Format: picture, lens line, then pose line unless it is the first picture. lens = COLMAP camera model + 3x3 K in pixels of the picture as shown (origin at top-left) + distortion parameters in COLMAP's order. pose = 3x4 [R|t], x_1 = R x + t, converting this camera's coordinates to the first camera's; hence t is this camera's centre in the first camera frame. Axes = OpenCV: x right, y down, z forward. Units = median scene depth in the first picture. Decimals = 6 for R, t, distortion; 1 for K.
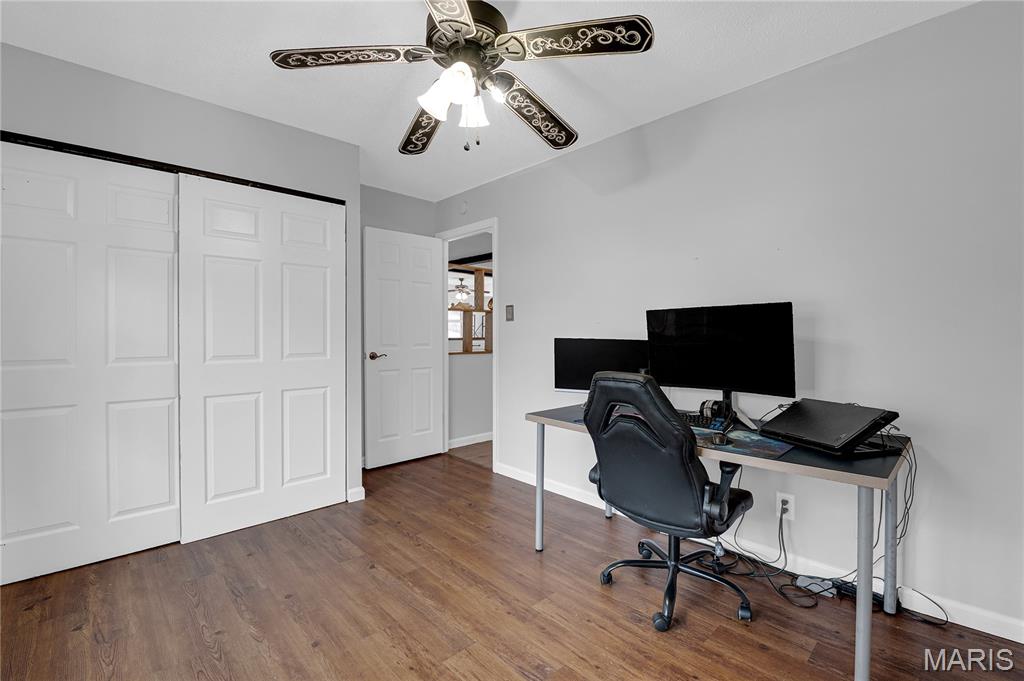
lens RADIAL K [[420.0, 0, 513.1], [0, 420.0, 341.3], [0, 0, 1]] dist [0.000071, 0.000018]
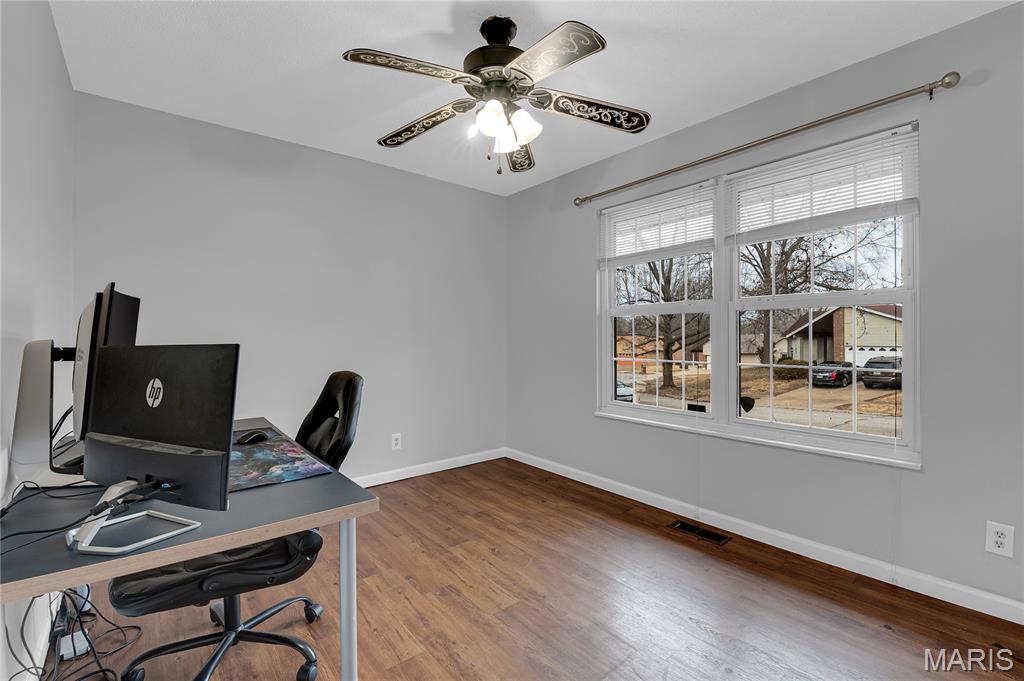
lens RADIAL K [[420.0, 0, 510.7], [0, 420.0, 340.2], [0, 0, 1]] dist [0.000071, 0.000018]
pose [[-0.996427, 0.002052, 0.084428, -0.223110], [0.002277, 0.999994, 0.002567, -0.002488], [-0.084422, 0.002751, -0.996426, 2.016108]]
